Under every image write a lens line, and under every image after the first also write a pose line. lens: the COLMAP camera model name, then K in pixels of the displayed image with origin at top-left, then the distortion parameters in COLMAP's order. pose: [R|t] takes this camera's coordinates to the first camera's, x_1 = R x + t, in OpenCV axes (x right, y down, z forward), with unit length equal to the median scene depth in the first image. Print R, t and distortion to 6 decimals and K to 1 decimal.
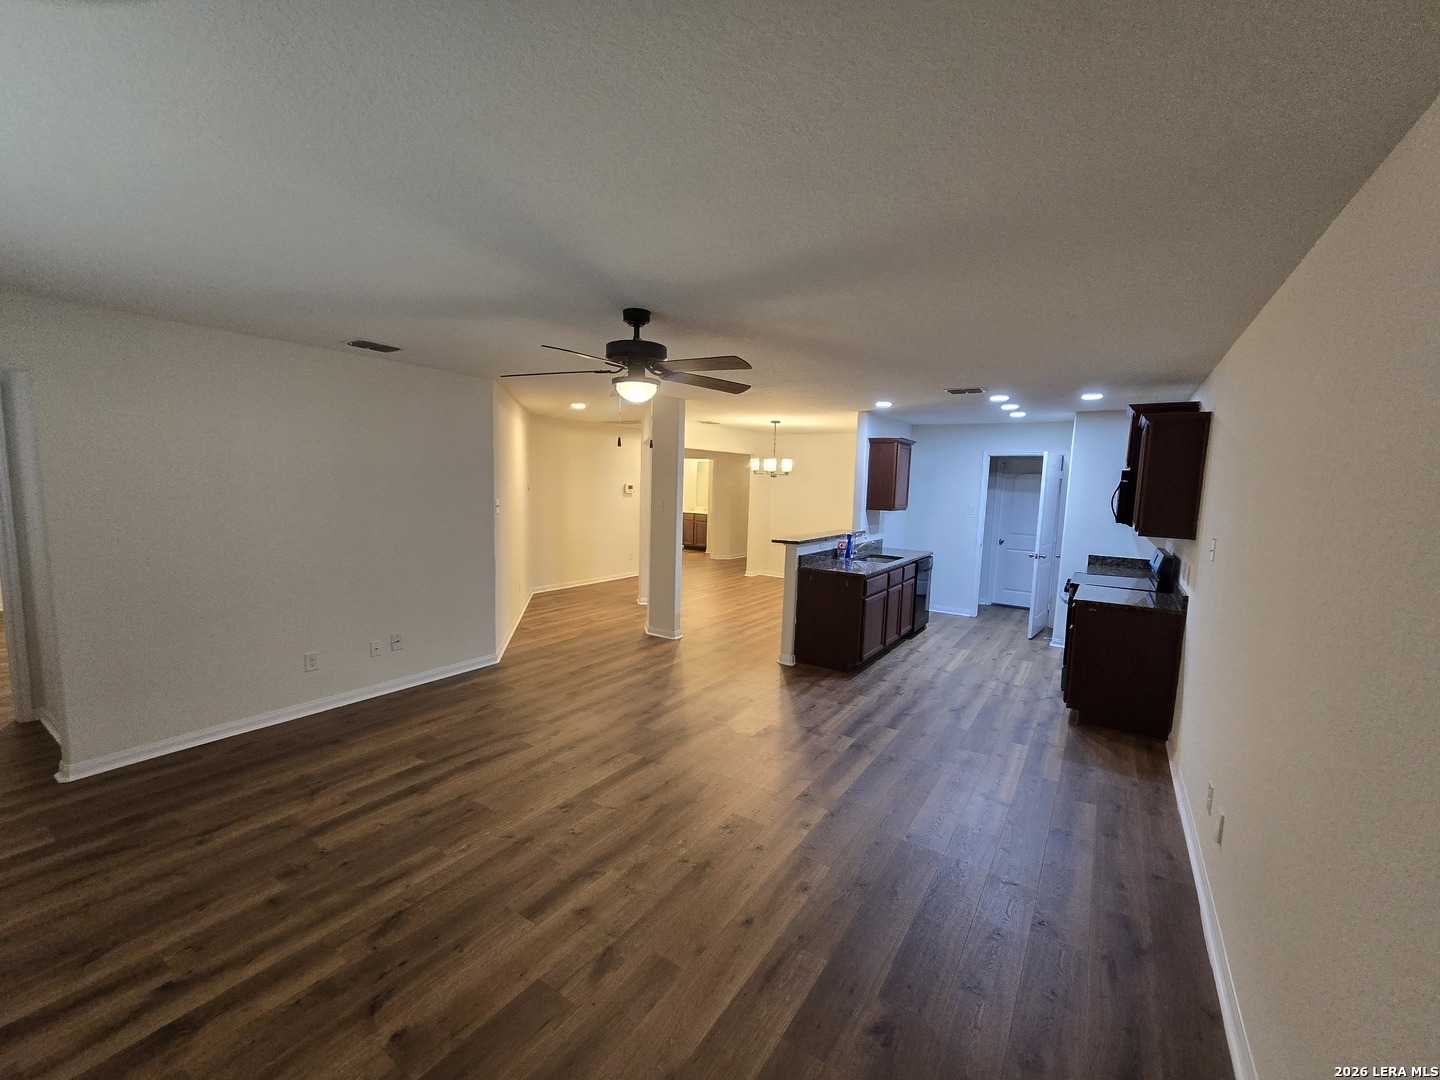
lens RADIAL K [[590.2, 0, 725.5], [0, 590.2, 544.8], [0, 0, 1]] dist [-0.001338, 0.000033]
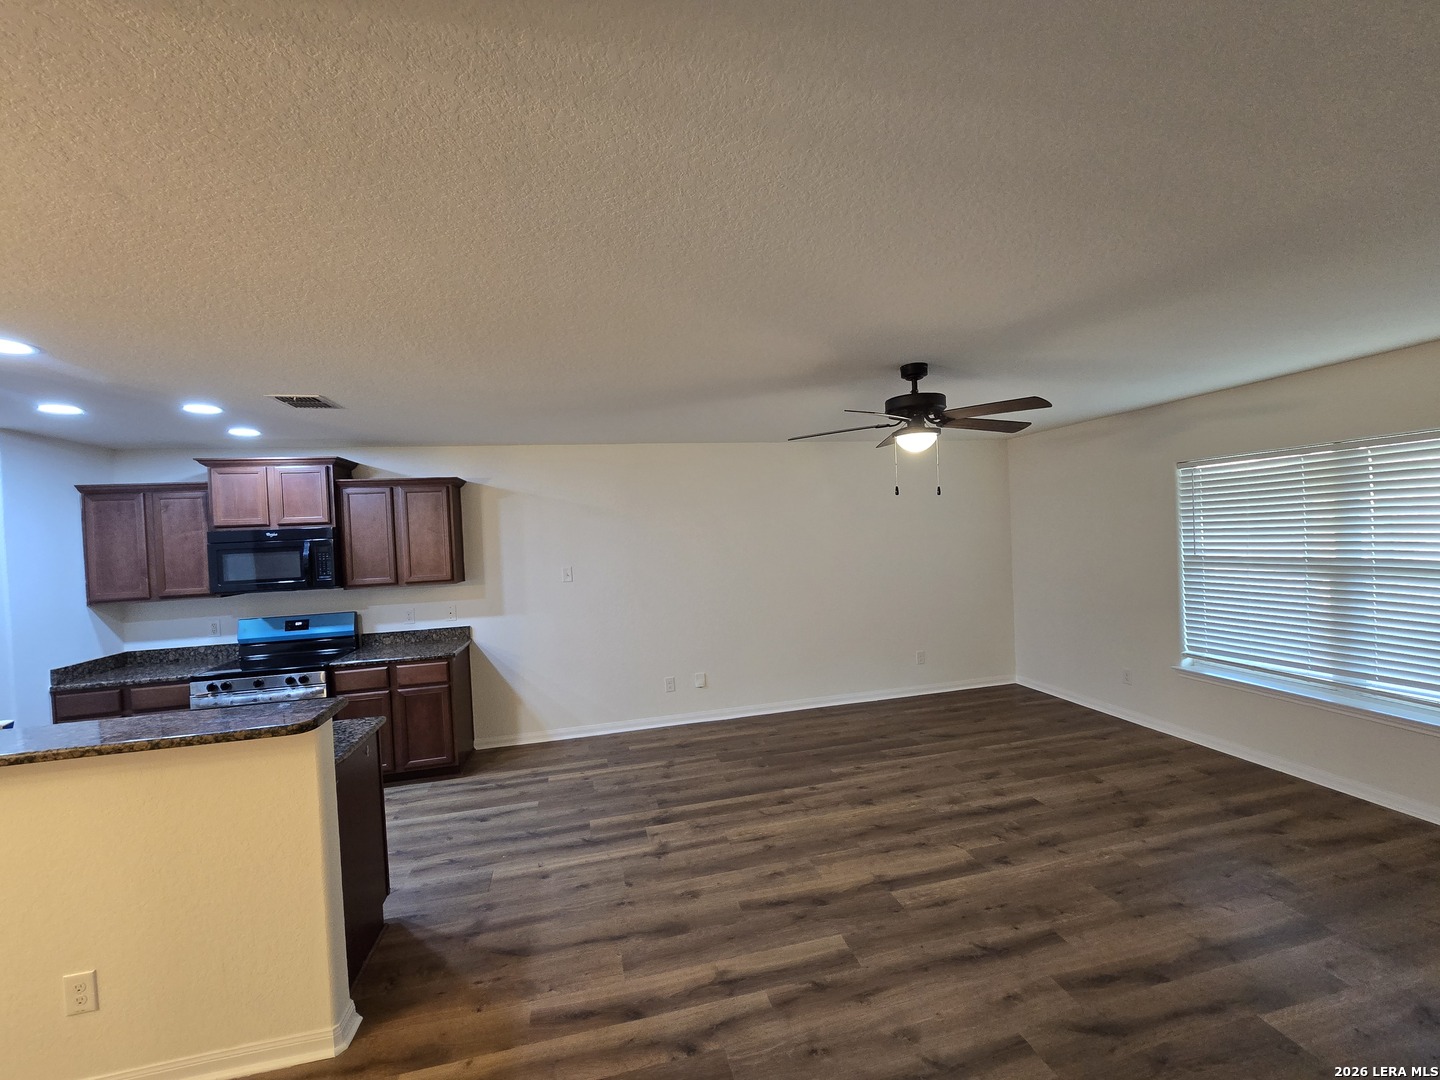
lens RADIAL K [[587.4, 0, 722.5], [0, 587.4, 539.2], [0, 0, 1]] dist [0.000231, -0.000007]
pose [[-0.728298, -0.004451, 0.685246, -0.581669], [0.099213, 0.988758, 0.111869, -0.227038], [-0.678040, 0.149459, -0.719669, 1.897604]]
